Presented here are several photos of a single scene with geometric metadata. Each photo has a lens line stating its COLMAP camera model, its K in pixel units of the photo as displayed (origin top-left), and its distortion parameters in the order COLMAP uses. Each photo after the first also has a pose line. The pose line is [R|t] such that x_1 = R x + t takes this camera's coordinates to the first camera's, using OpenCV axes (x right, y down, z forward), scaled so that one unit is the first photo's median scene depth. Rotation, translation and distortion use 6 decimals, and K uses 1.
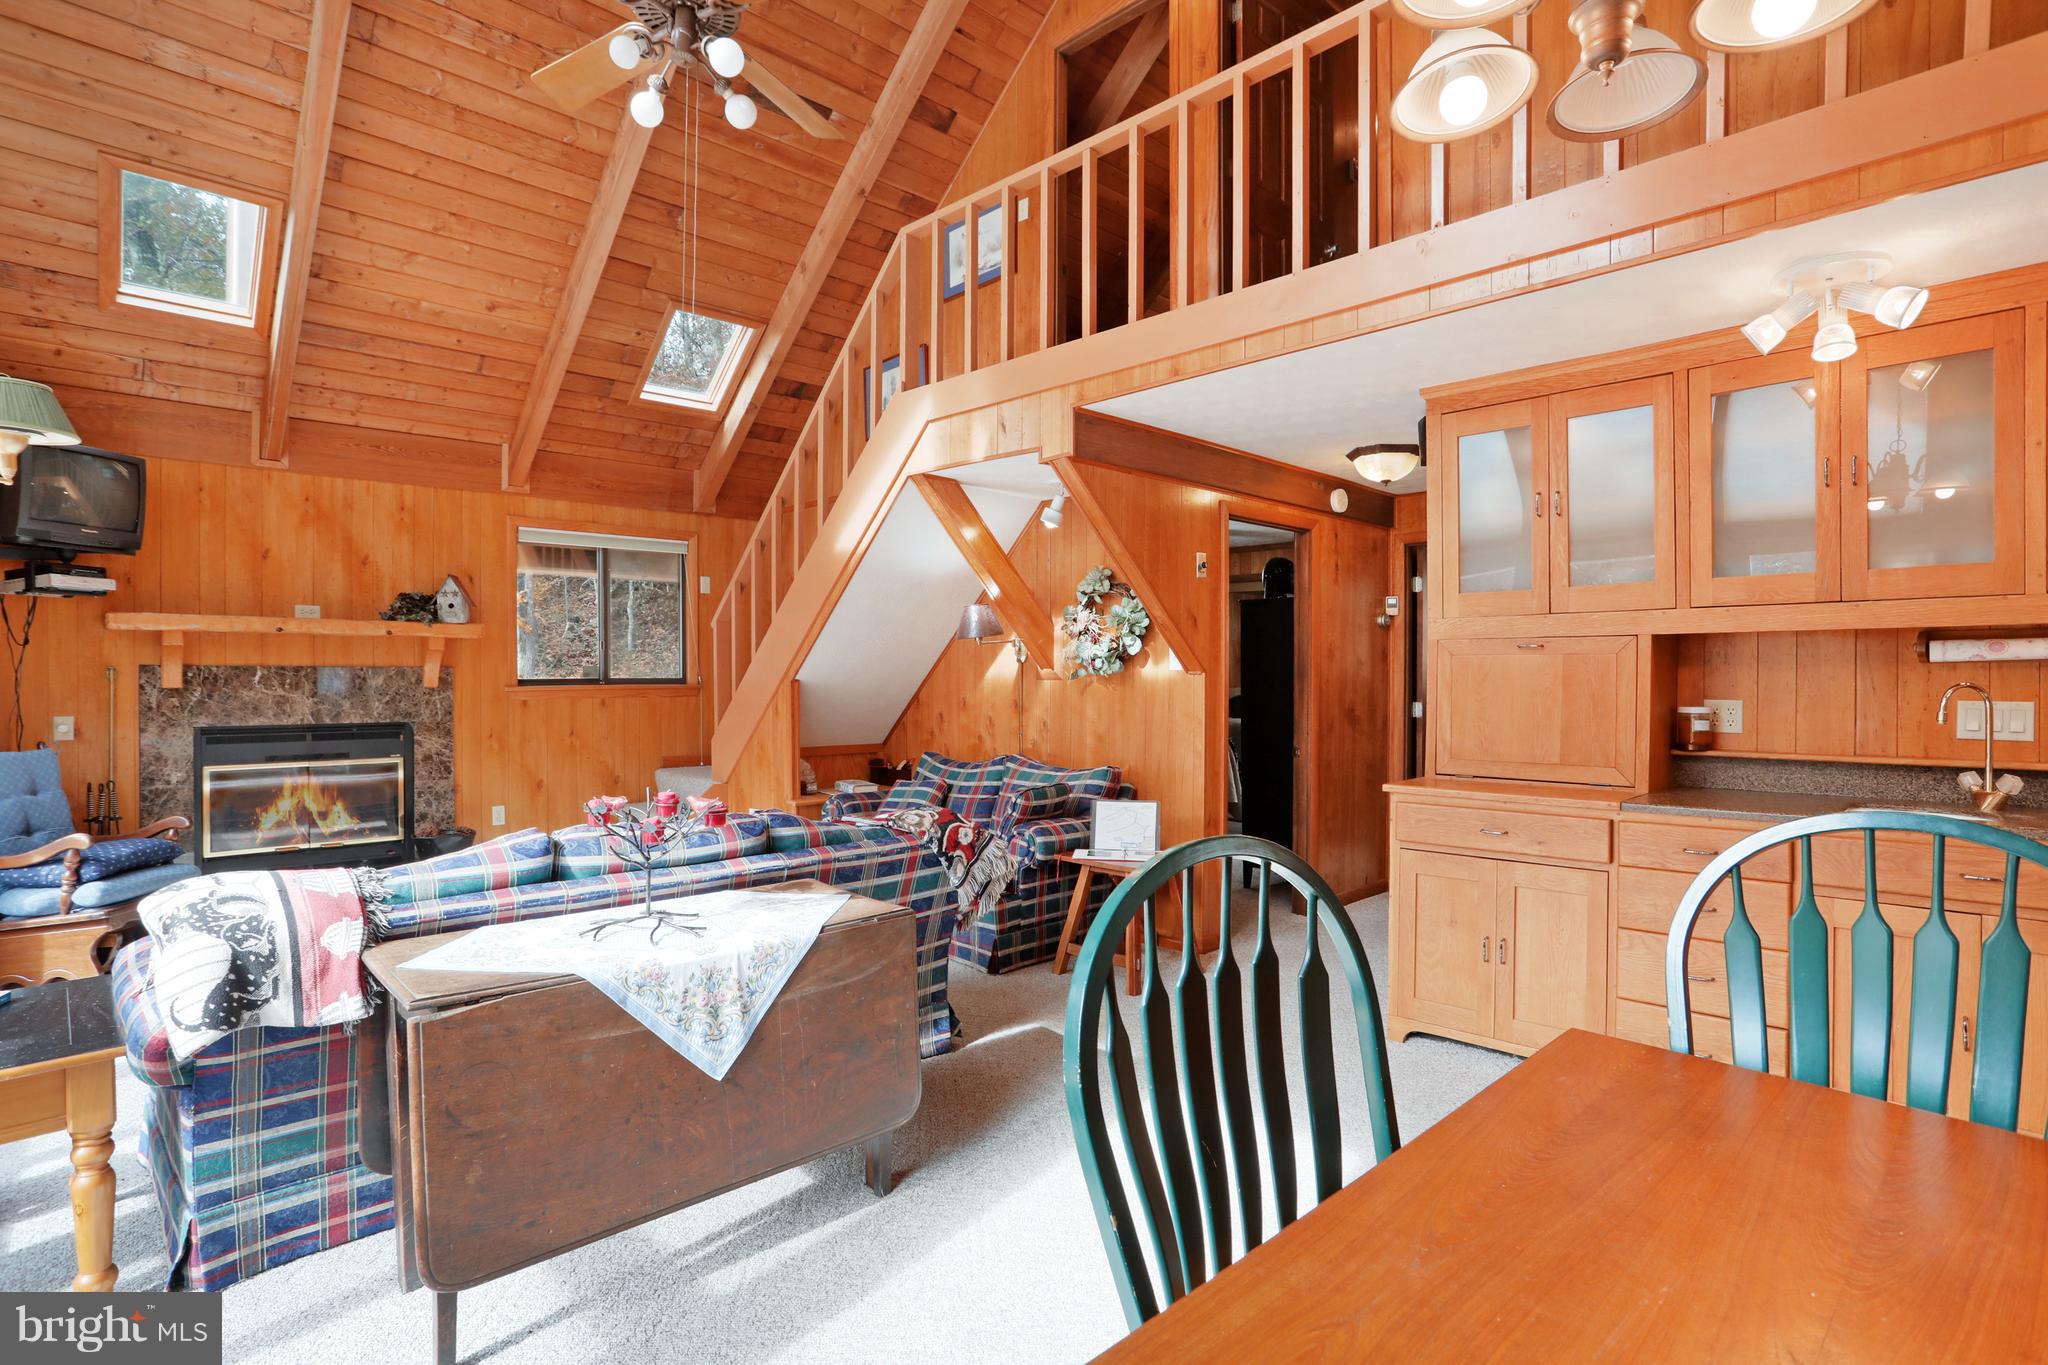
lens RADIAL K [[991.7, 0, 1046.5], [0, 991.7, 684.0], [0, 0, 1]] dist [-0.057504, 0.024420]
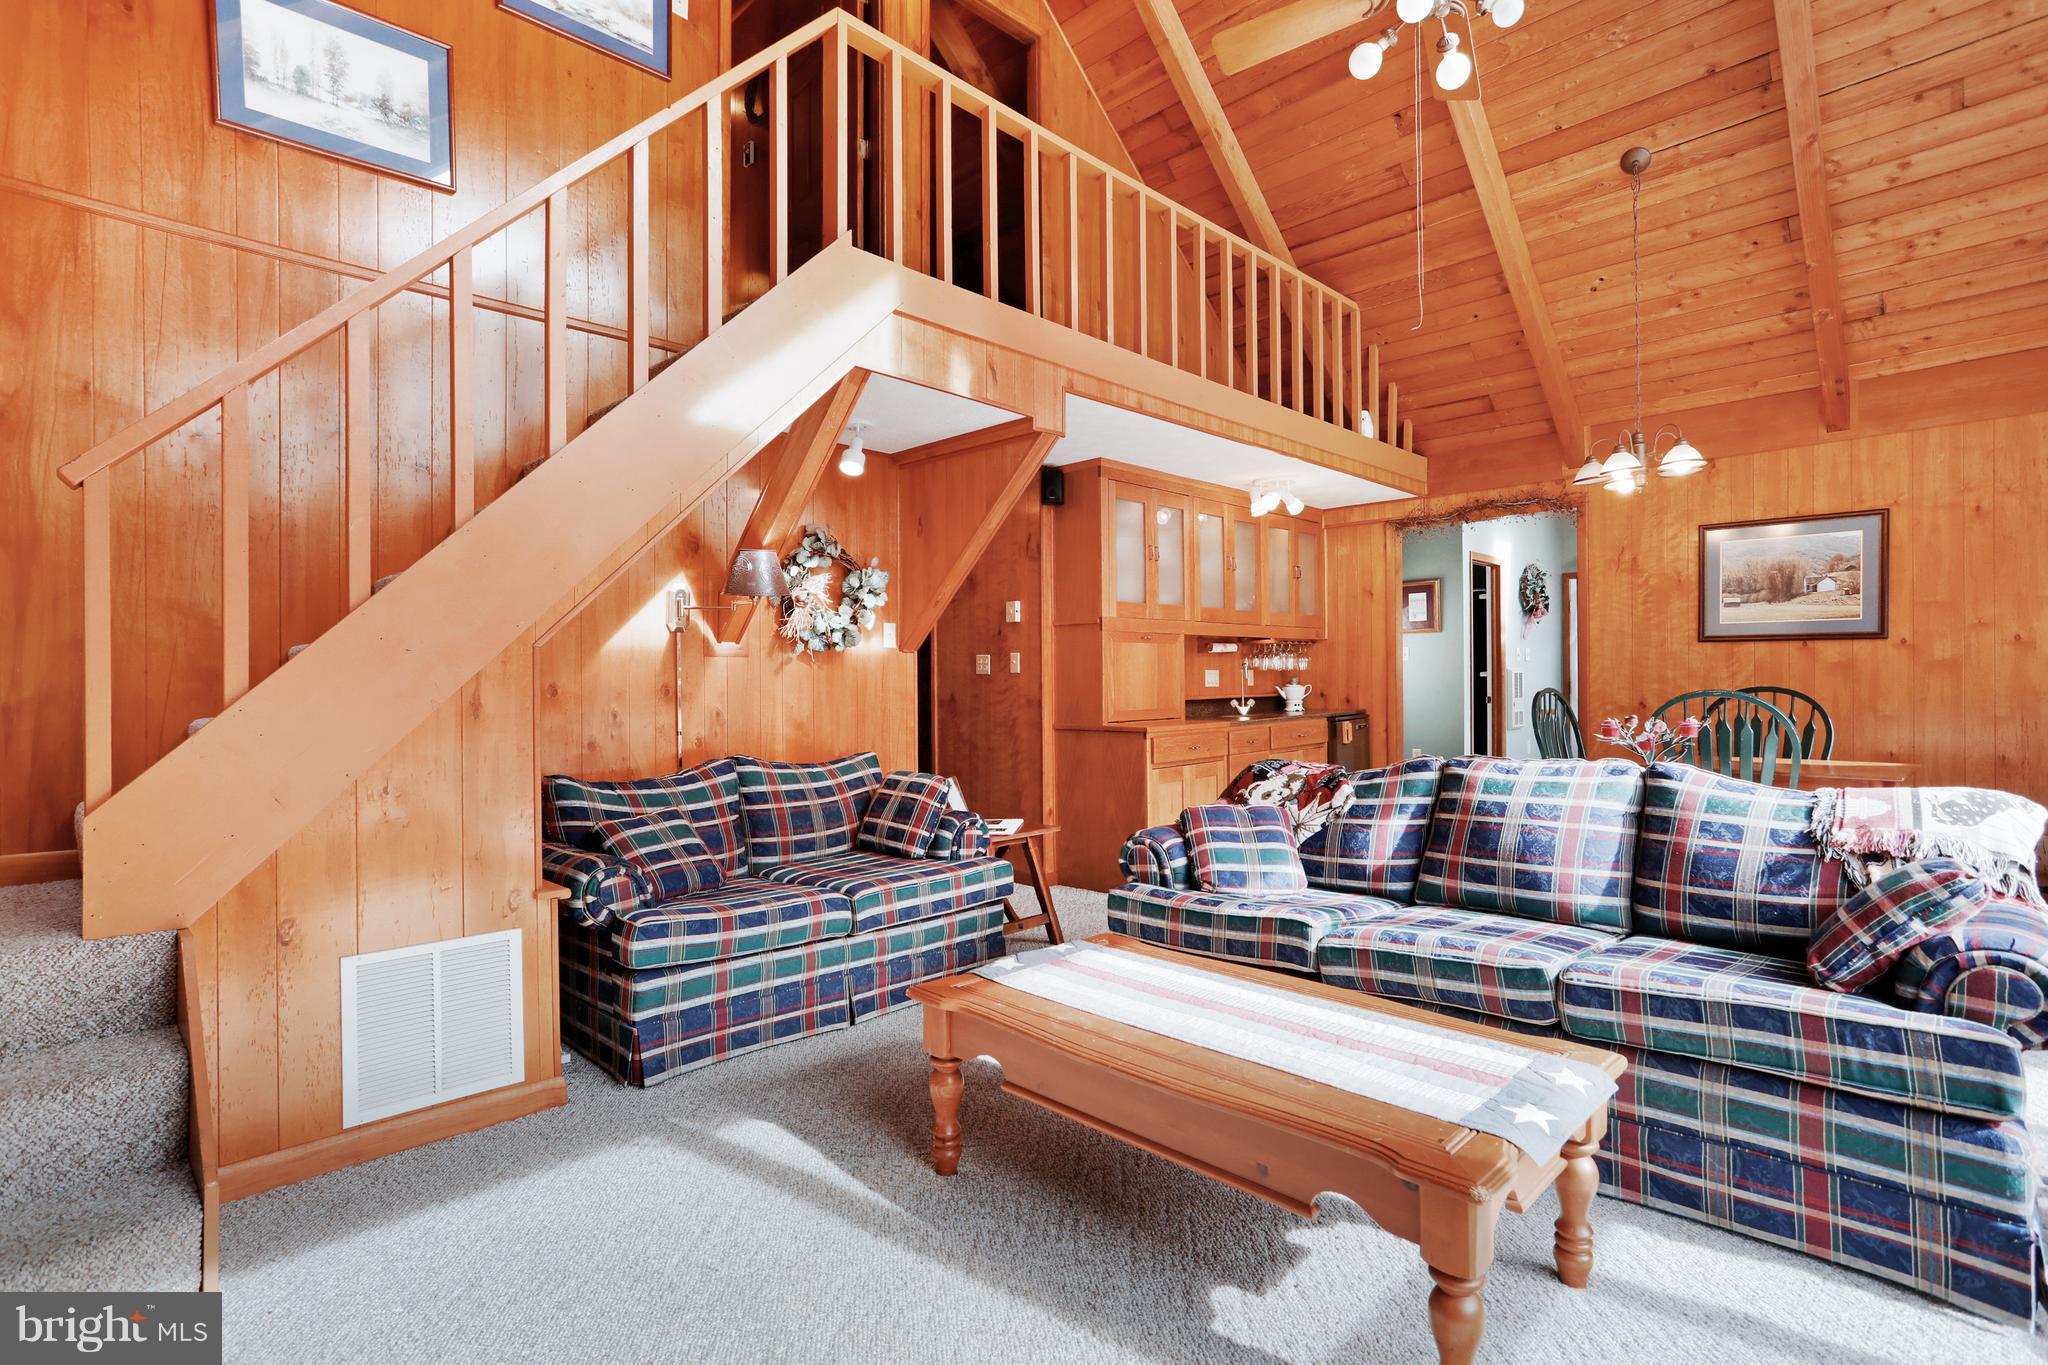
lens RADIAL K [[994.4, 0, 1019.5], [0, 994.4, 685.1], [0, 0, 1]] dist [-0.064840, 0.033452]
pose [[-0.028689, -0.004416, 0.999579, -0.742072], [0.018618, 0.999814, 0.004951, 0.018288], [-0.999415, 0.018752, -0.028602, 0.830523]]
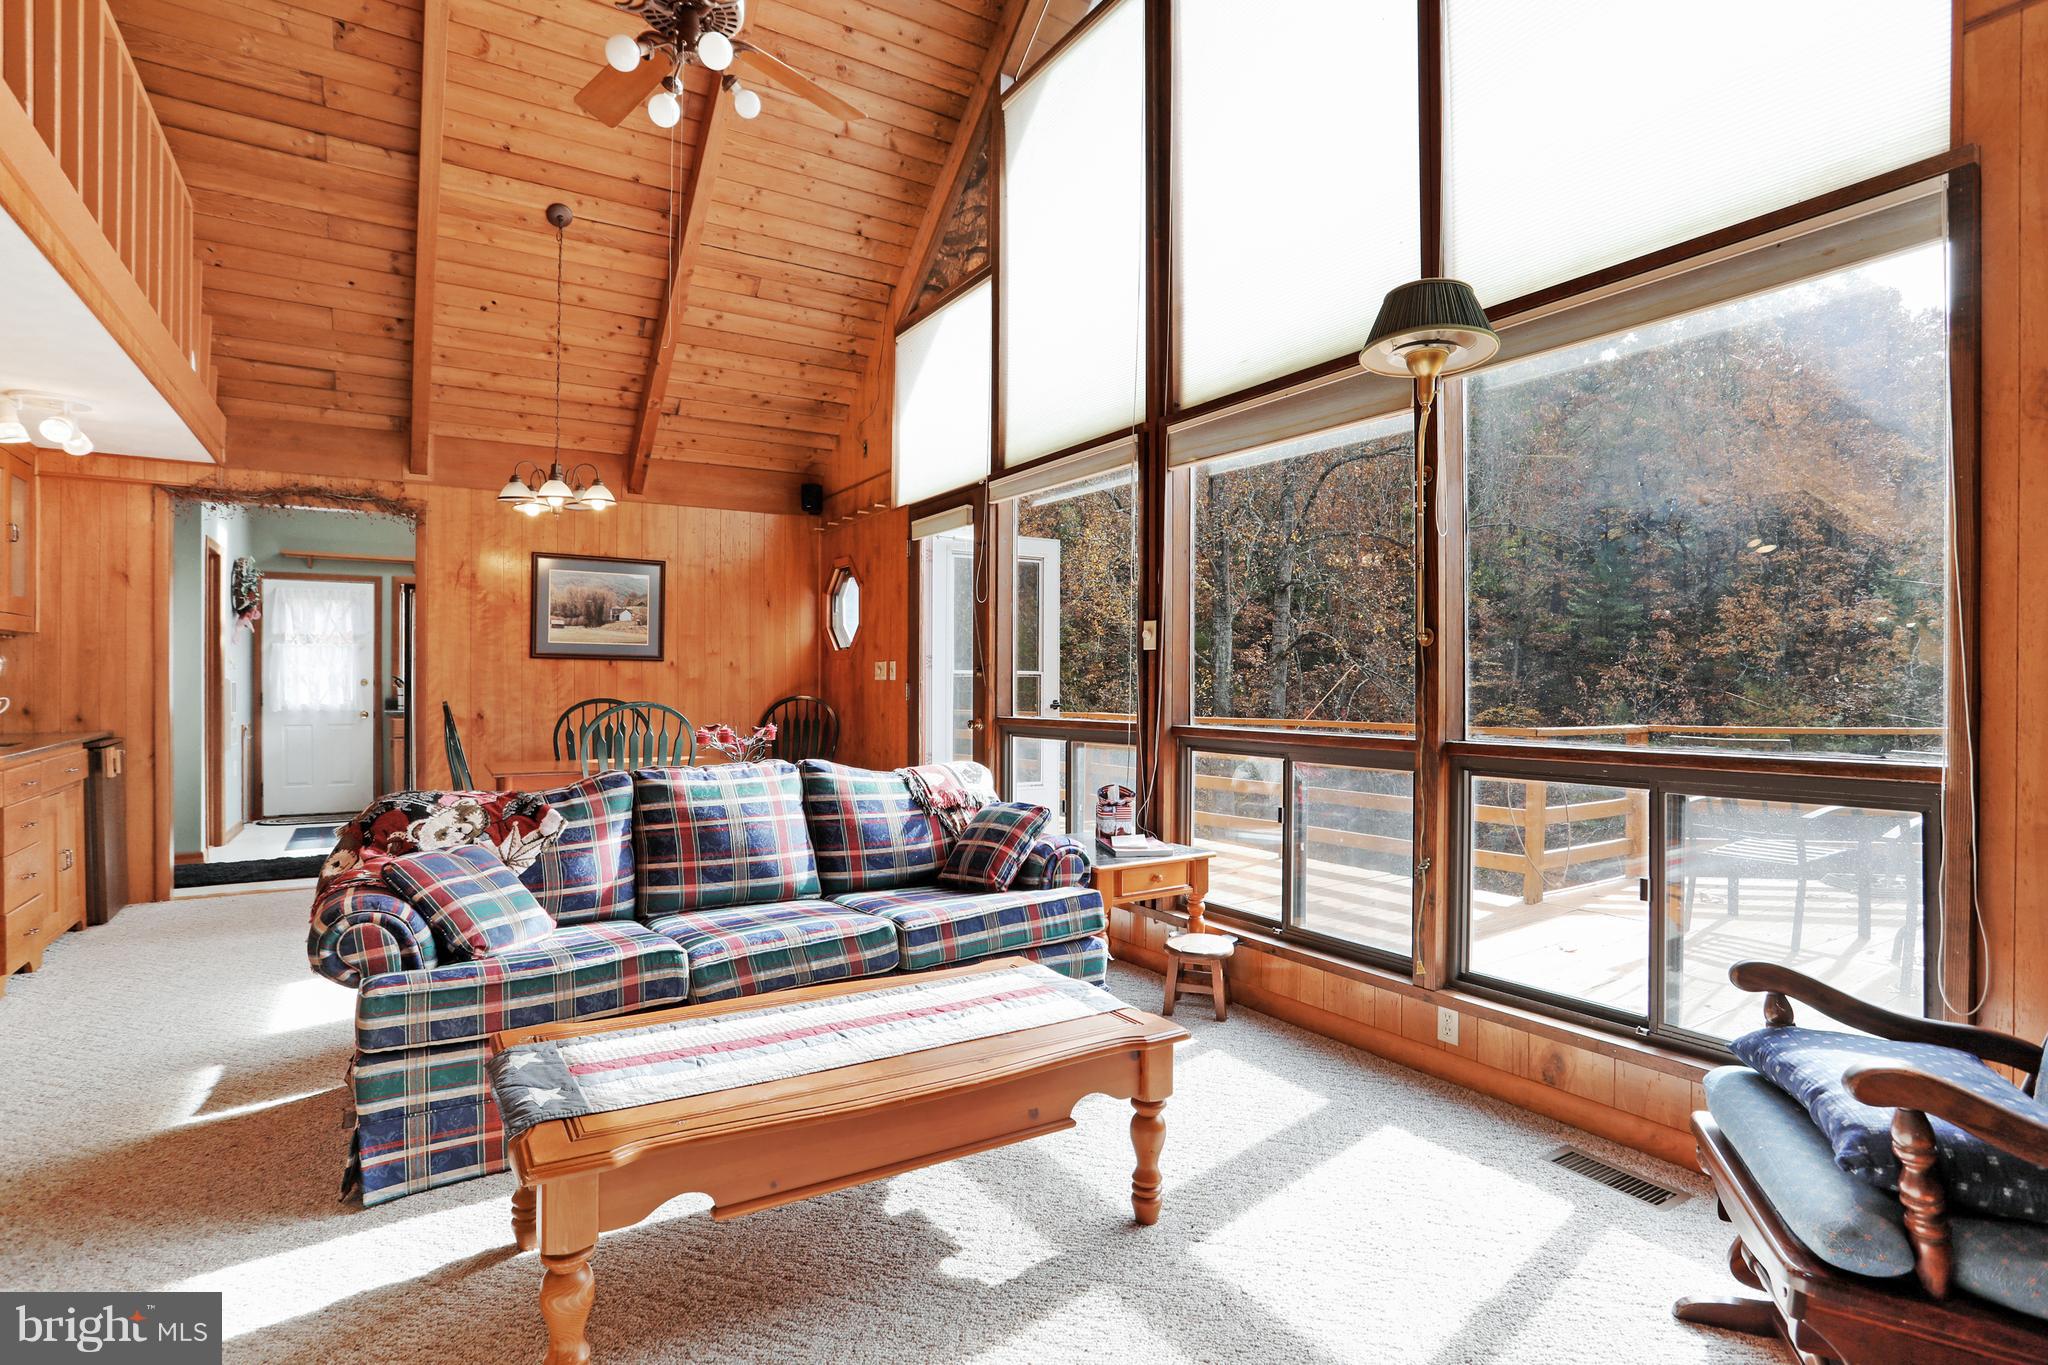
lens RADIAL K [[994.4, 0, 1019.5], [0, 994.4, 685.1], [0, 0, 1]] dist [-0.064840, 0.033452]
pose [[-0.981318, -0.001730, 0.192384, -0.505847], [0.000171, 0.999951, 0.009864, 0.011368], [-0.192392, 0.009713, -0.981270, 1.100823]]
